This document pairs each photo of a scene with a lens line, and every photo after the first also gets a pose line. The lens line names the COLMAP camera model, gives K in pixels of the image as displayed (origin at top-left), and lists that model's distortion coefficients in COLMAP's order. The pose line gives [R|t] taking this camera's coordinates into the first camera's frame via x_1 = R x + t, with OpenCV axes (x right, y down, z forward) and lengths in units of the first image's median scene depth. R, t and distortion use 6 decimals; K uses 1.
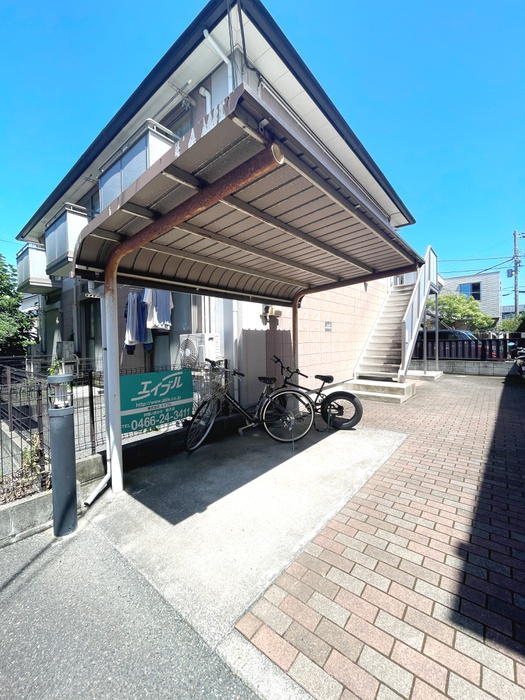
lens RADIAL K [[280.4, 0, 262.5], [0, 280.4, 350.0], [0, 0, 1]] dist [-0.005372, -0.000595]
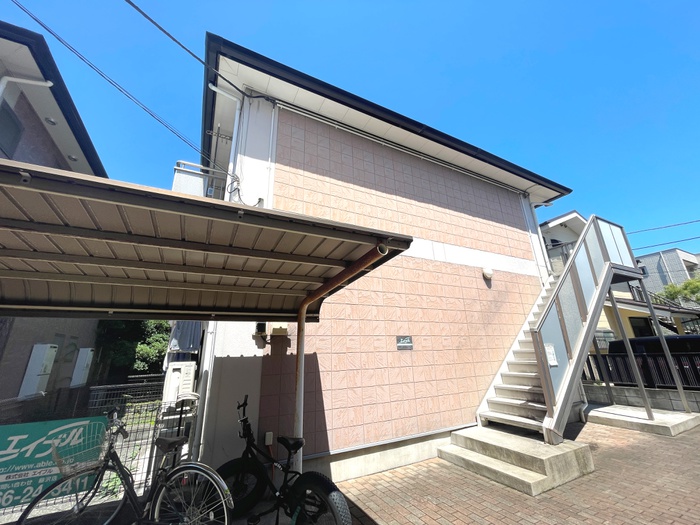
lens RADIAL K [[280.4, 0, 350.0], [0, 280.4, 262.5], [0, 0, 1]] dist [-0.005372, -0.000595]
pose [[0.920870, -0.140549, -0.363655, 0.464120], [0.009326, 0.940433, -0.339850, -0.041751], [0.389759, 0.309566, 0.867327, 0.320236]]
